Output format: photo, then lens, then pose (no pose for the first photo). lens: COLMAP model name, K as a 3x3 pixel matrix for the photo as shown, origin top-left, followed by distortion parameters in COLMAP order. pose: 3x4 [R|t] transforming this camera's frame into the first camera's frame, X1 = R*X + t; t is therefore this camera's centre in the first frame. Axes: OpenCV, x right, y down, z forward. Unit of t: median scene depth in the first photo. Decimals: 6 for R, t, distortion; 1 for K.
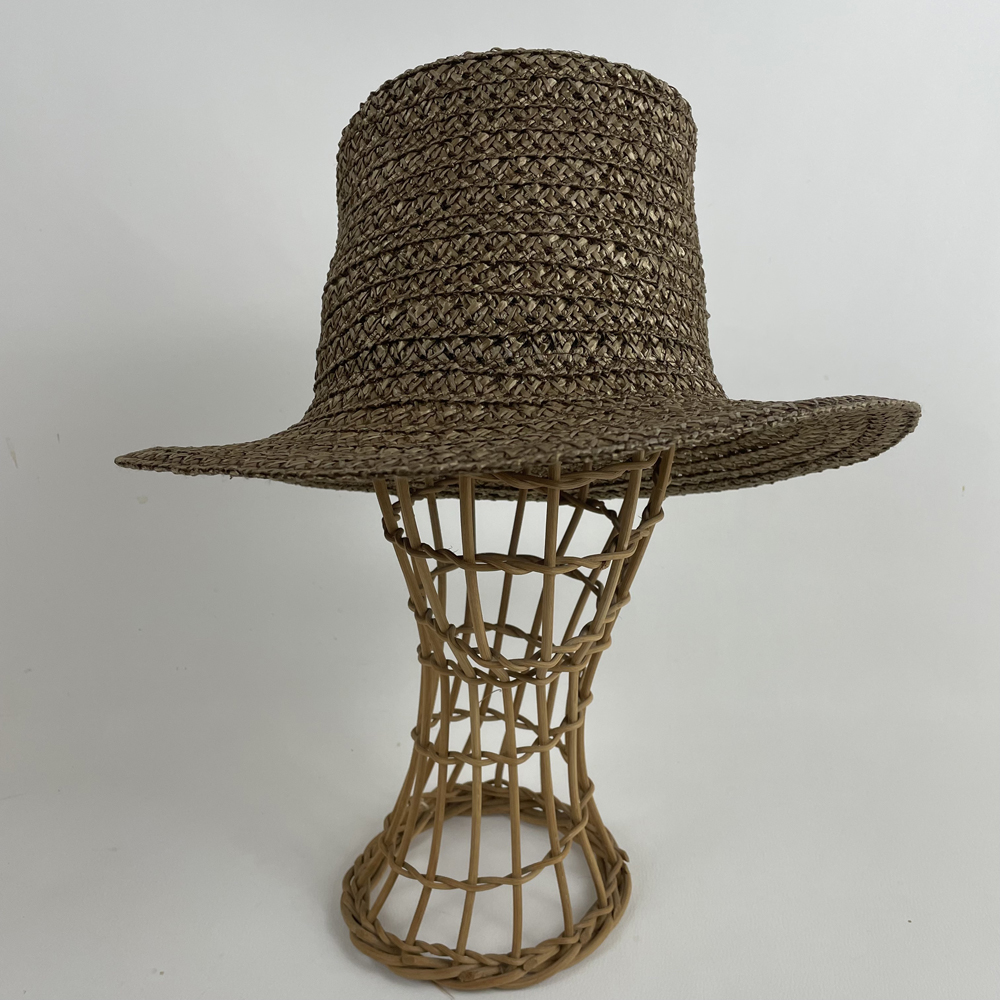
lens RADIAL K [[1002.7, 0, 500.0], [0, 1002.7, 500.0], [0, 0, 1]] dist [0.008395, -0.020046]
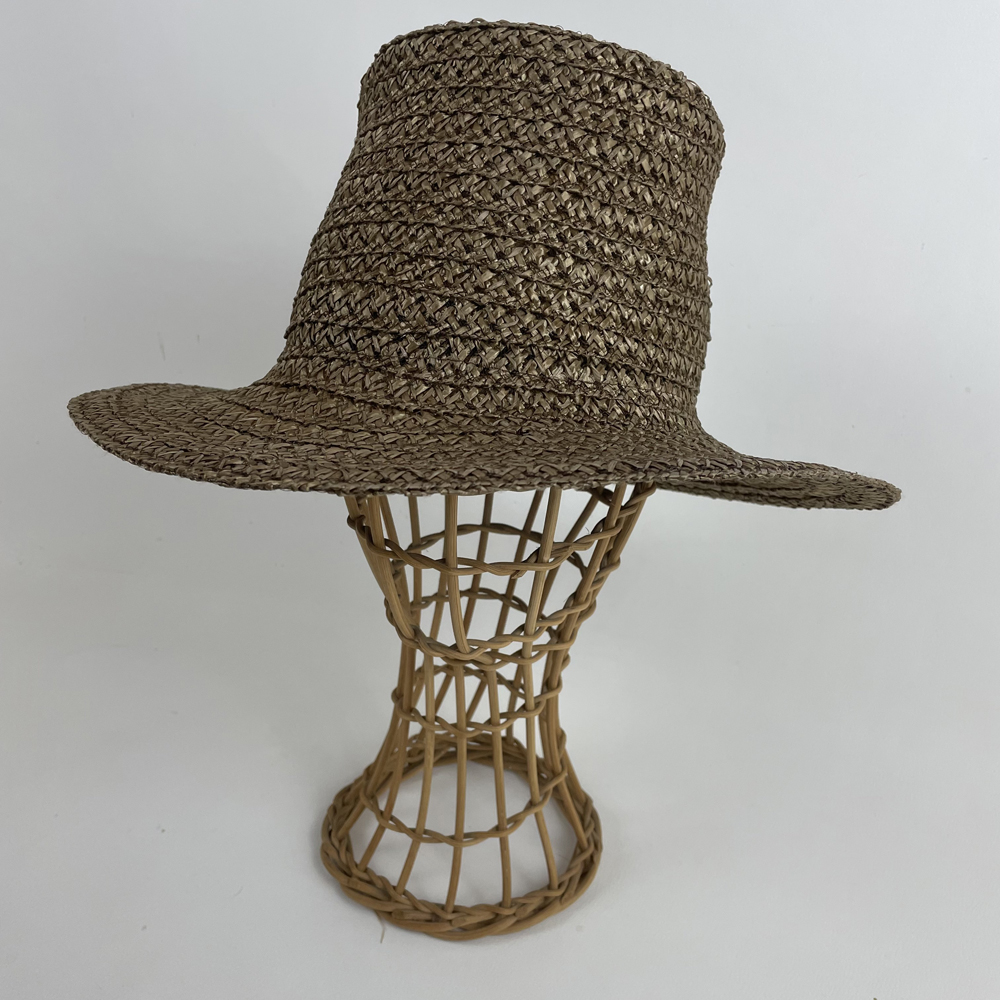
lens RADIAL K [[997.2, 0, 498.7], [0, 997.2, 511.8], [0, 0, 1]] dist [0.004902, -0.011656]
pose [[0.941881, 0.188332, -0.278192, 0.374188], [-0.156945, 0.978842, 0.131290, -0.129049], [0.297032, -0.079998, 0.951511, 0.084176]]
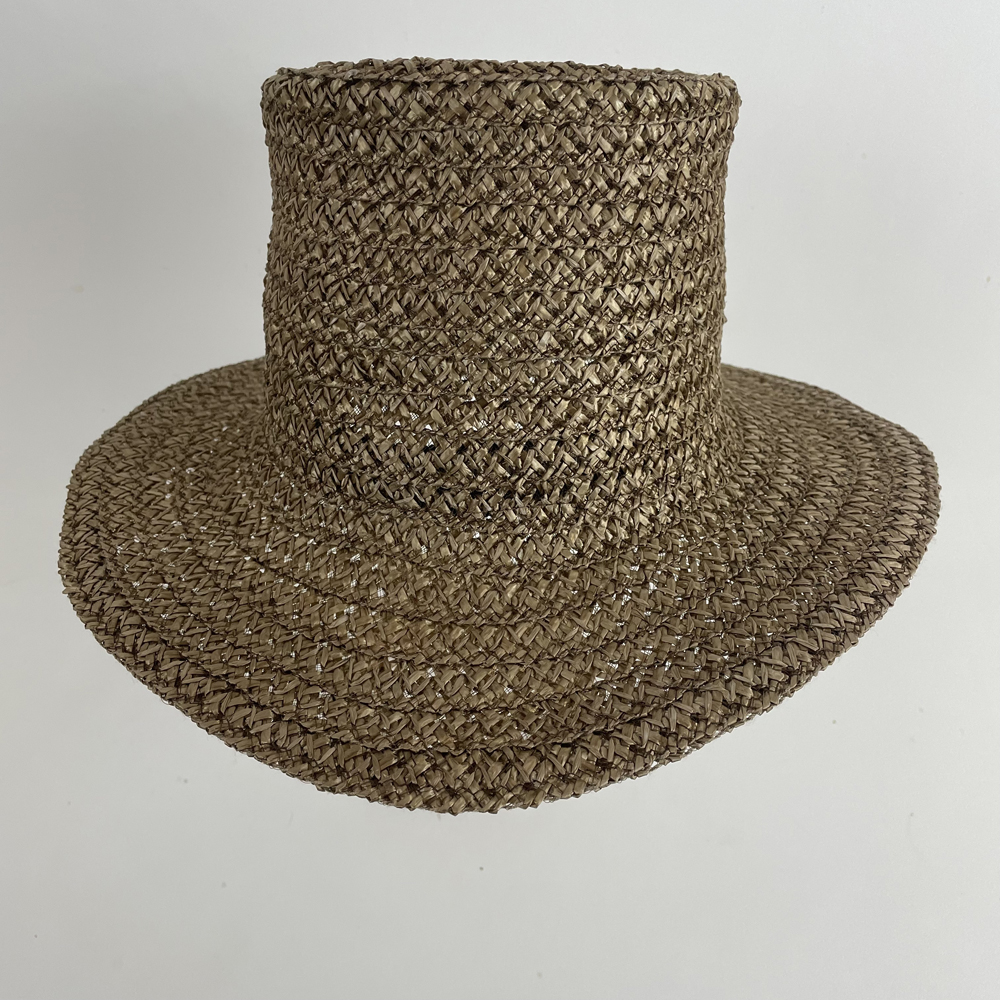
lens RADIAL K [[997.2, 0, 498.7], [0, 997.2, 511.8], [0, 0, 1]] dist [0.004902, -0.011656]
pose [[0.999943, 0.004976, 0.009487, 0.009998], [-0.009275, 0.845266, 0.534266, -0.578488], [-0.005360, -0.534323, 0.845263, 0.239479]]
